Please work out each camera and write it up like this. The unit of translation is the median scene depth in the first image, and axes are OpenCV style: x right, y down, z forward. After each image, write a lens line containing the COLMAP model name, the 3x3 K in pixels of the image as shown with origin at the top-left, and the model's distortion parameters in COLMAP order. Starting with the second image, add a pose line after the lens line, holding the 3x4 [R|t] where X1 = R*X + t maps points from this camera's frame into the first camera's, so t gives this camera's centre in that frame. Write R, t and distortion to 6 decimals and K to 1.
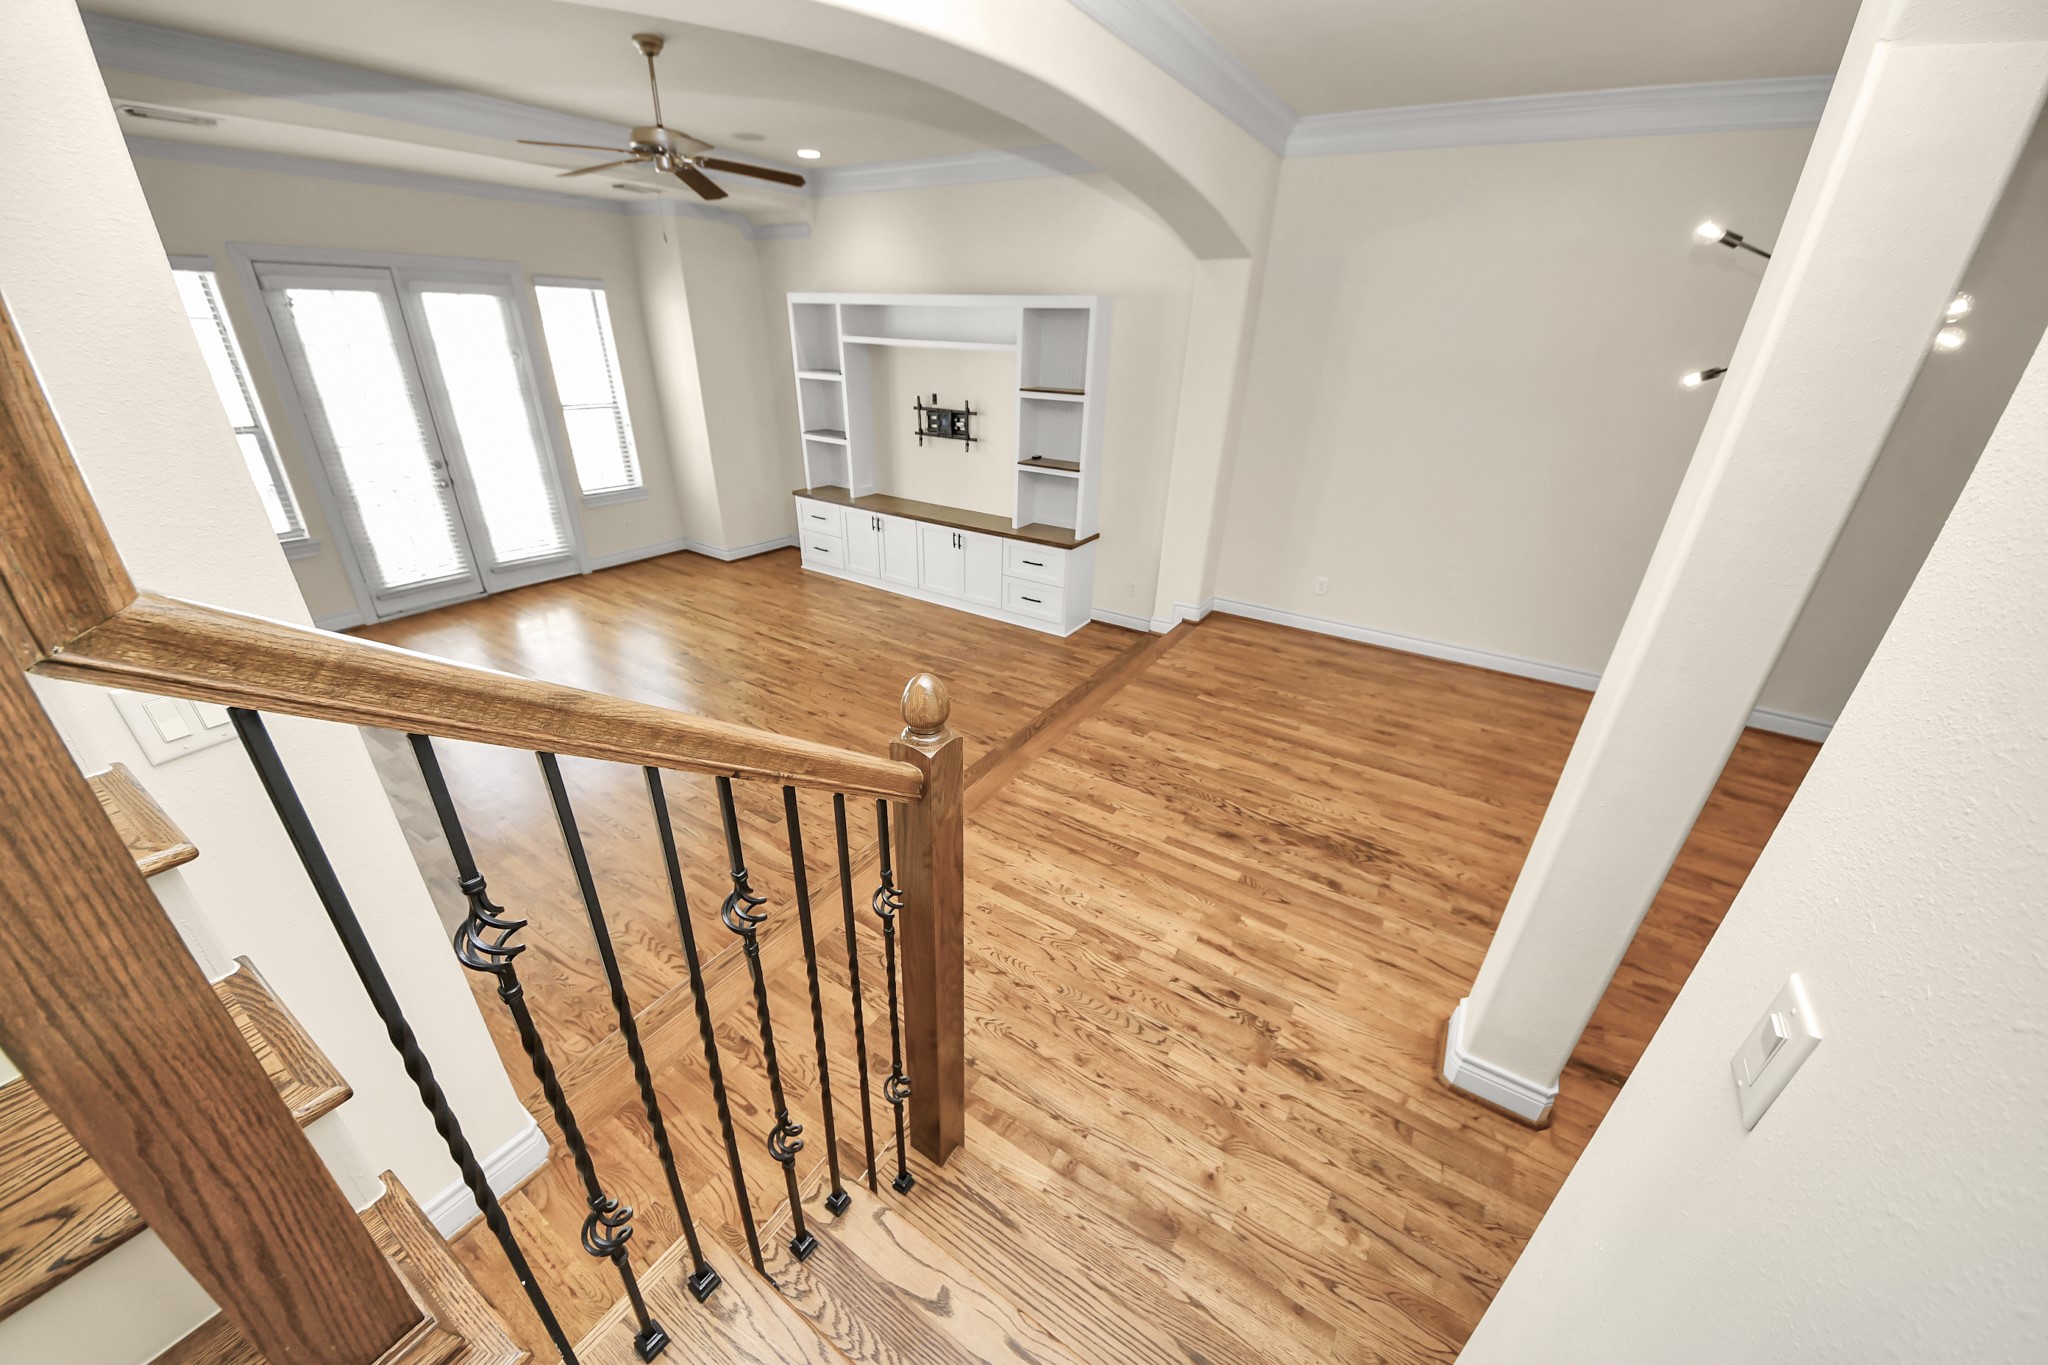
lens RADIAL K [[738.6, 0, 1024.0], [0, 738.6, 682.5], [0, 0, 1]] dist [-0.027866, -0.000369]
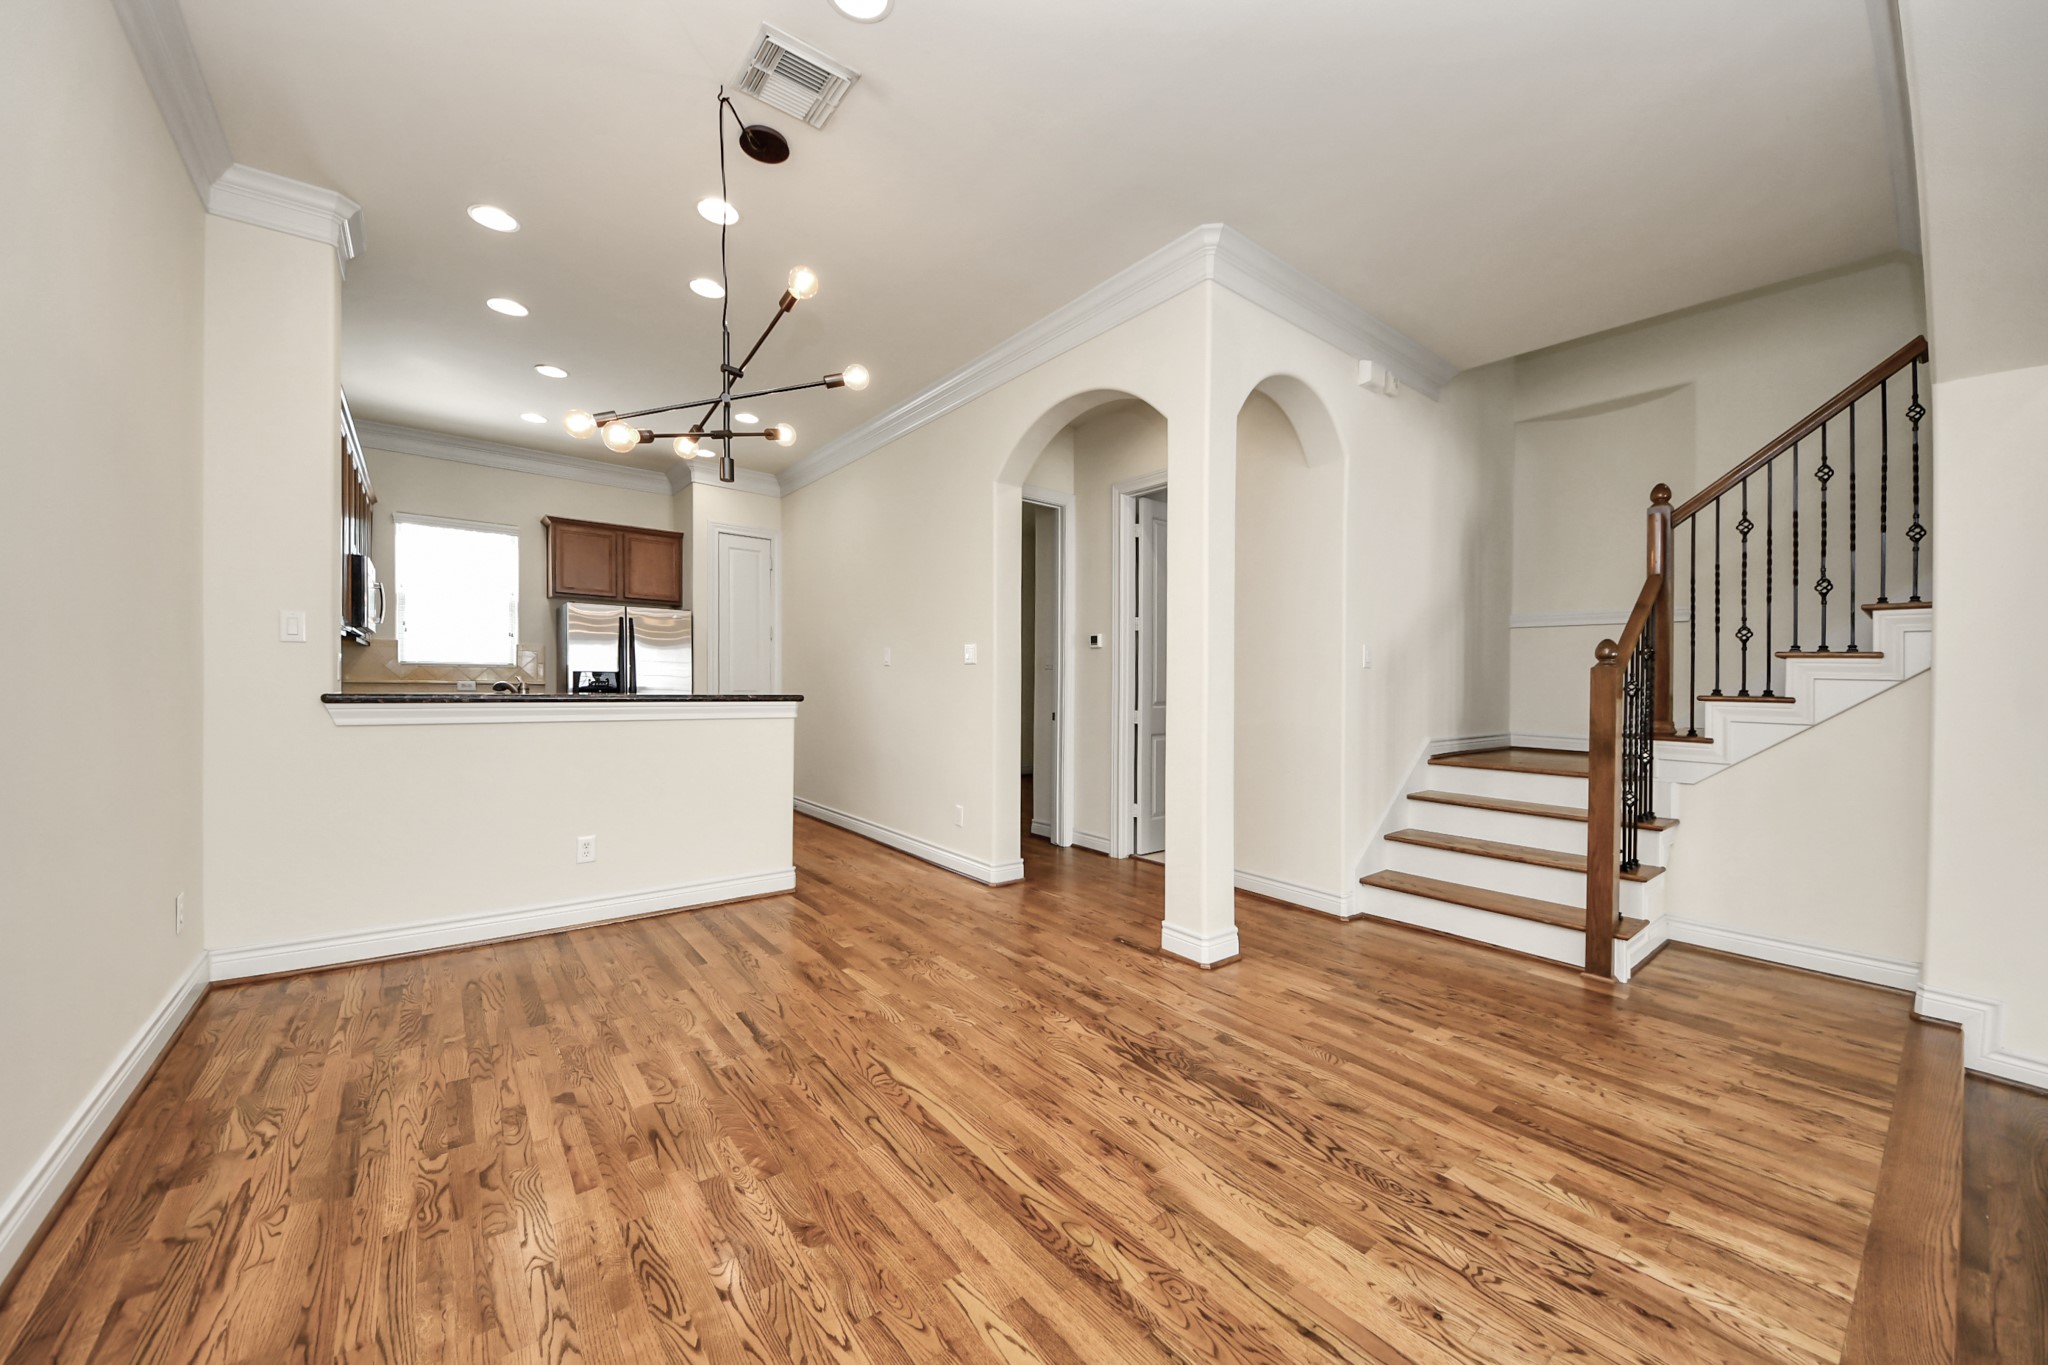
lens RADIAL K [[738.6, 0, 1024.0], [0, 738.6, 682.5], [0, 0, 1]] dist [-0.027866, -0.000369]
pose [[-0.937057, -0.032316, 0.347678, 0.242751], [0.124721, 0.899047, 0.419712, -0.321637], [-0.326143, 0.436657, -0.838428, 1.082514]]
